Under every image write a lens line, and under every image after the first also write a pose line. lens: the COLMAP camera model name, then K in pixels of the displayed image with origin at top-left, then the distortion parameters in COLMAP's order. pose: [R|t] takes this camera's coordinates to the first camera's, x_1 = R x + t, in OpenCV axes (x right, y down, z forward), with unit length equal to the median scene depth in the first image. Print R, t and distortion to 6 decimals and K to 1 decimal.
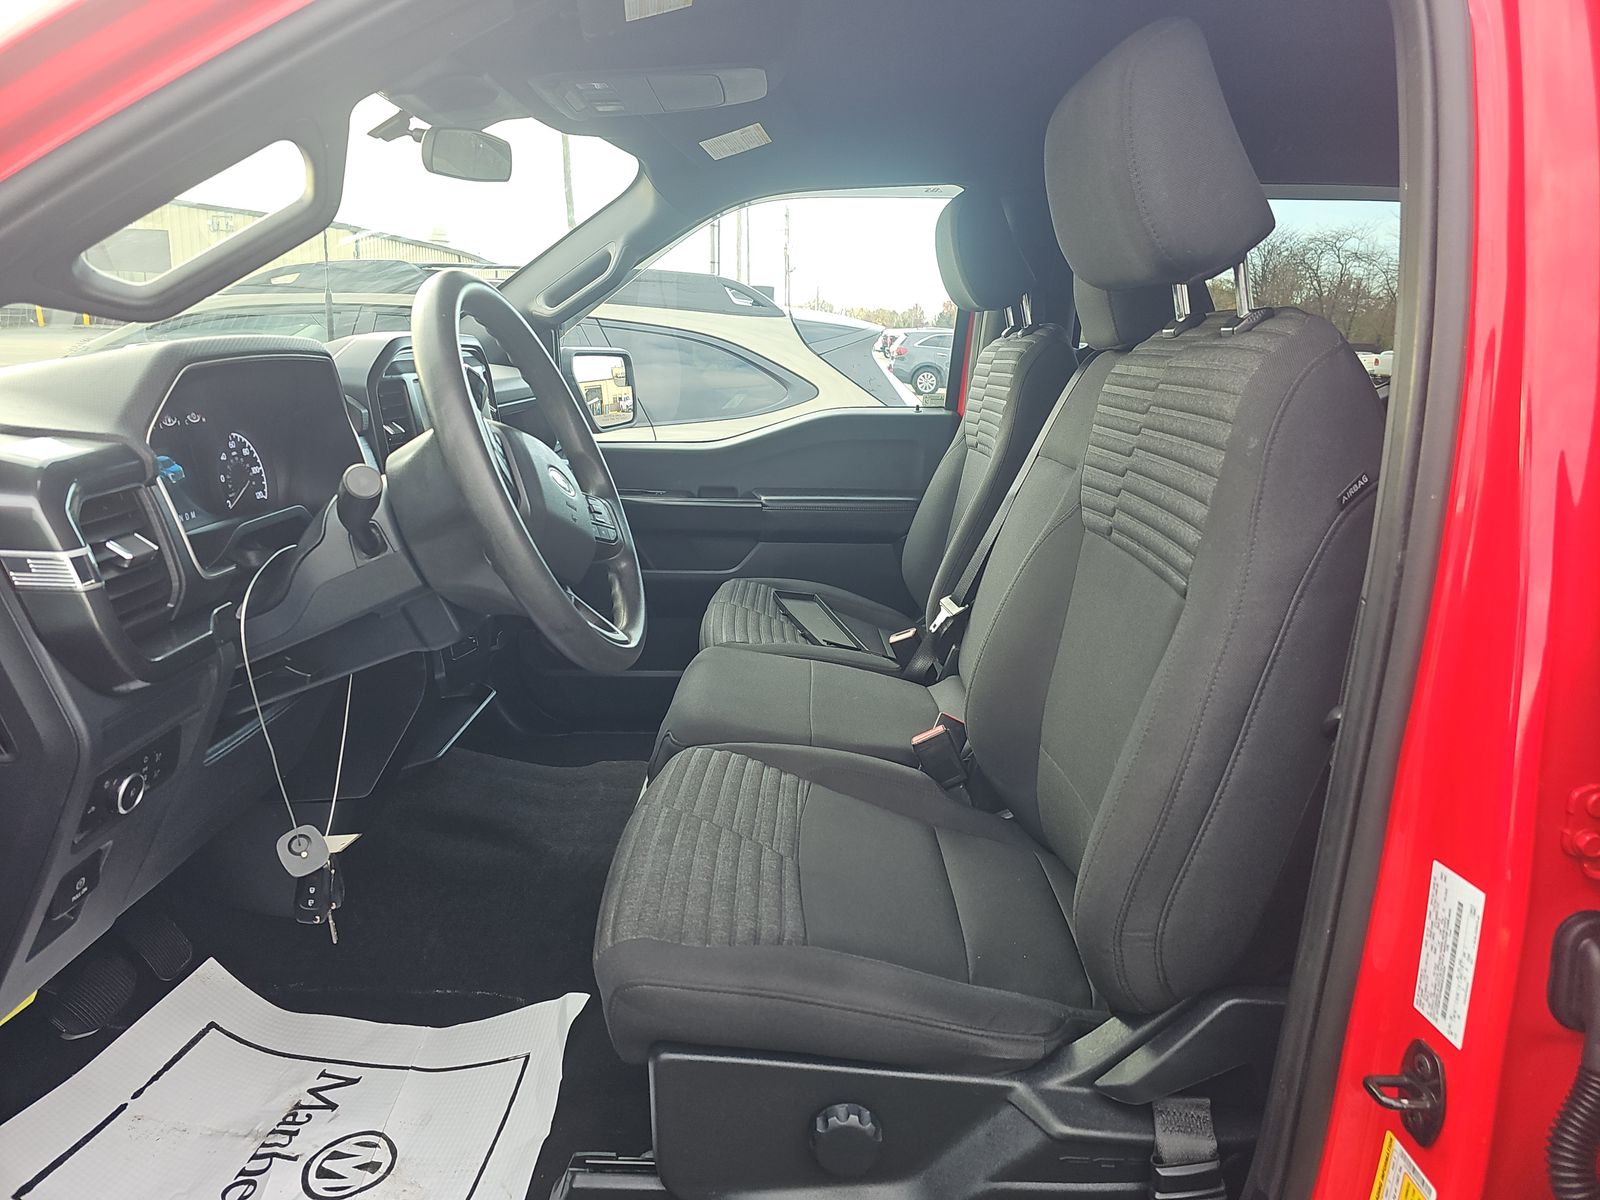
lens RADIAL K [[1048.7, 0, 800.0], [0, 1048.7, 600.0], [0, 0, 1]] dist [0.001291, -0.004467]
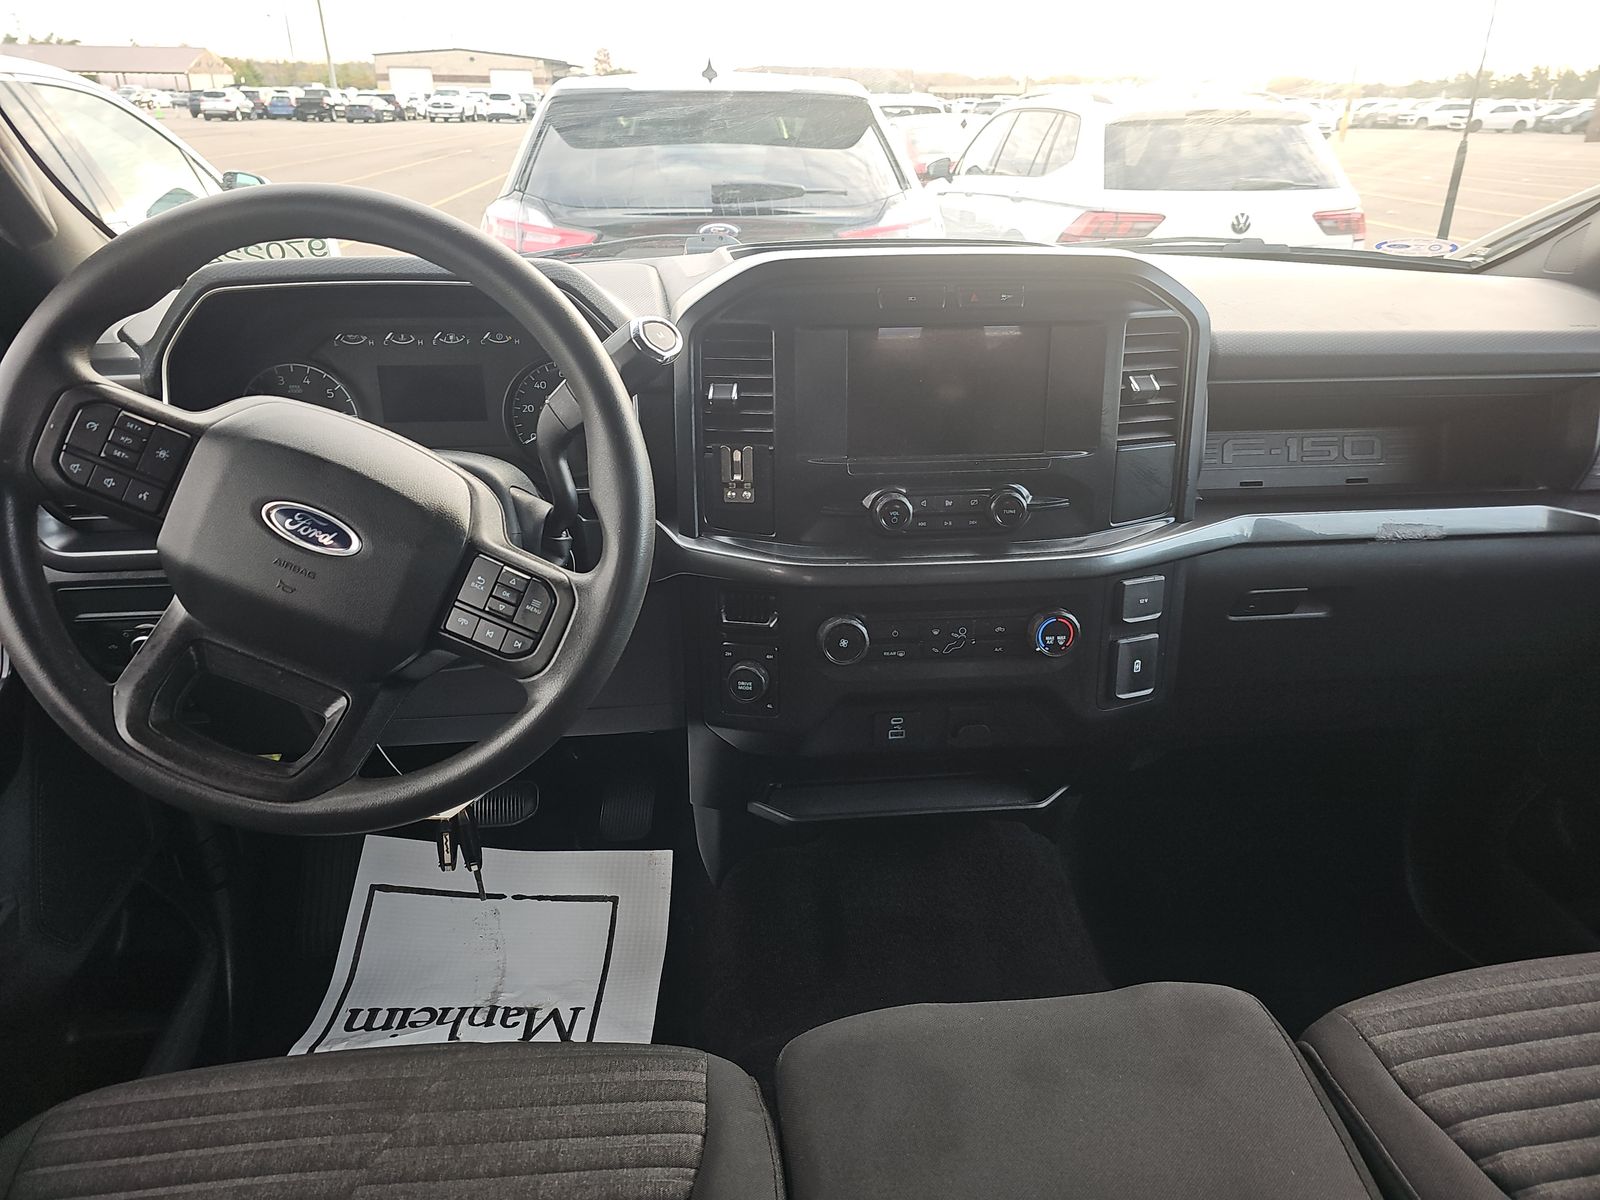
lens RADIAL K [[1048.7, 0, 800.0], [0, 1048.7, 600.0], [0, 0, 1]] dist [0.001291, -0.004467]
pose [[0.143471, 0.392621, -0.908441, 0.369960], [-0.264667, 0.899724, 0.347055, -0.338293], [0.953608, 0.190642, 0.232998, 1.028281]]
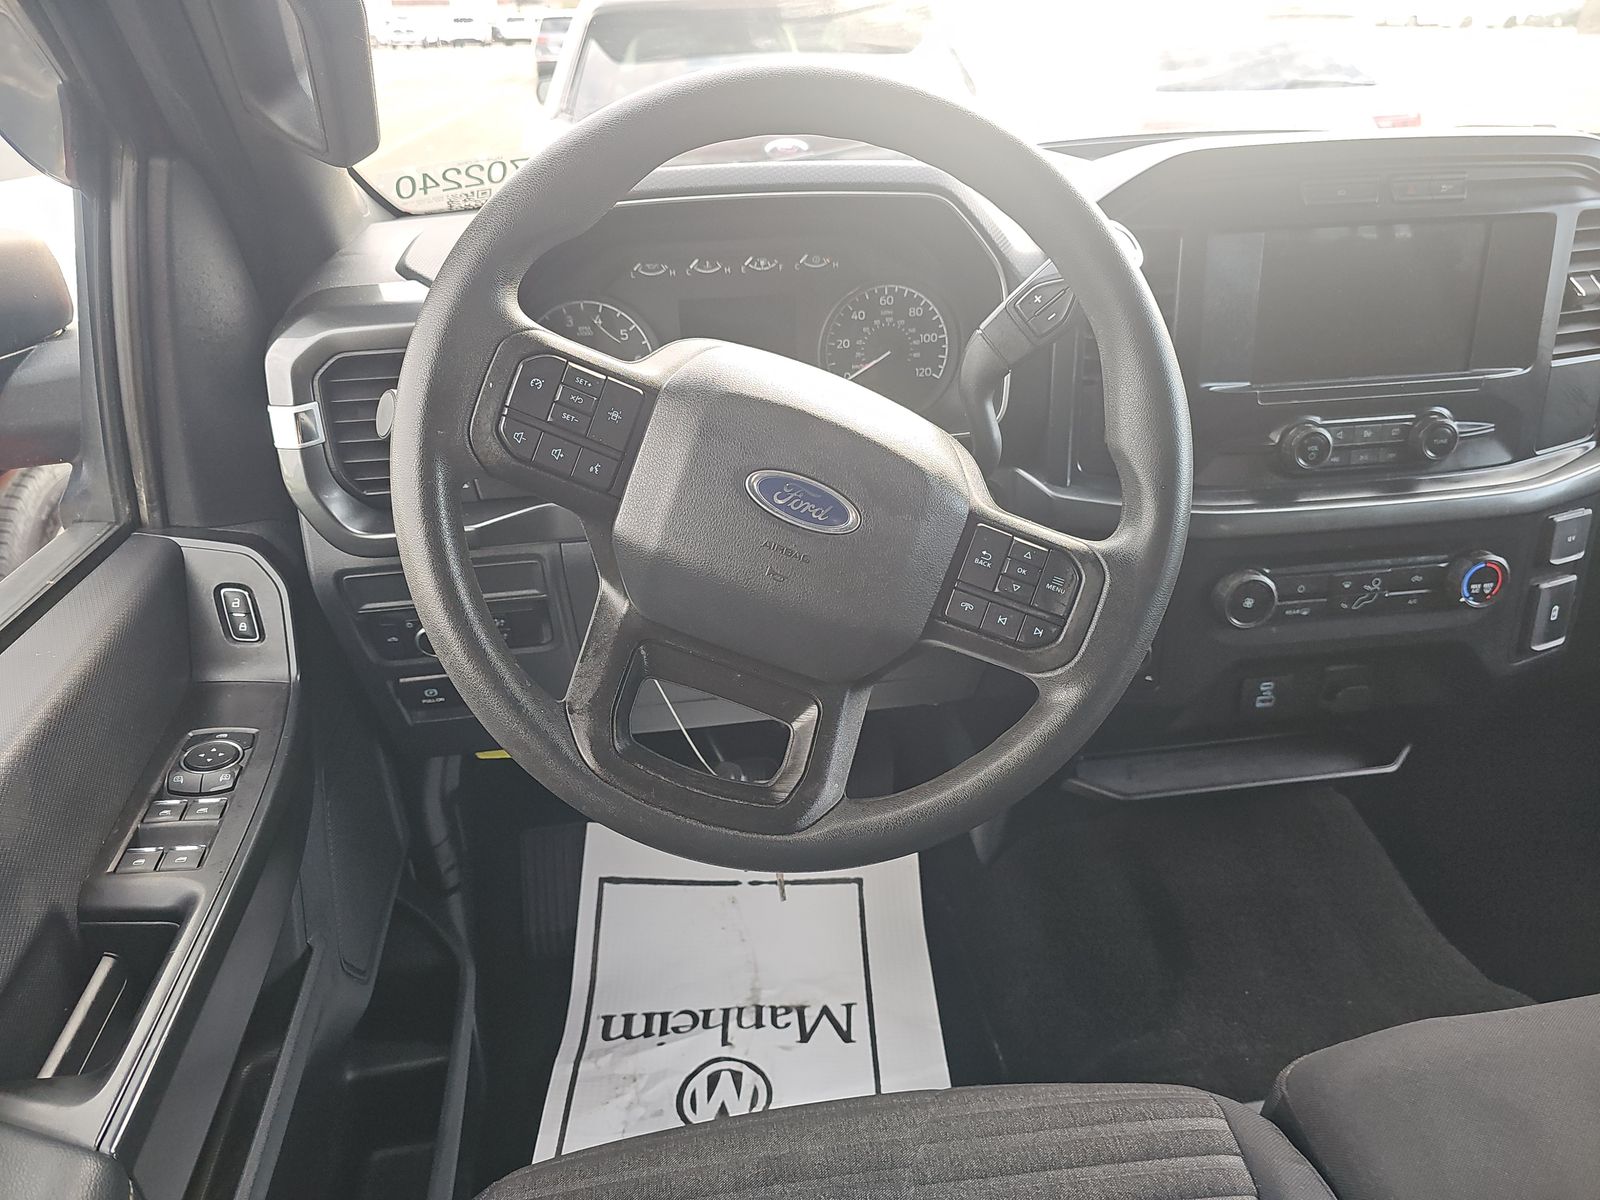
lens RADIAL K [[1054.4, 0, 800.0], [0, 1054.4, 600.0], [0, 0, 1]] dist [0.043308, -0.069668]
pose [[0.166852, 0.441192, -0.881765, 0.221123], [-0.230603, 0.886960, 0.400156, -0.249021], [0.958636, 0.136571, 0.249731, 0.782397]]
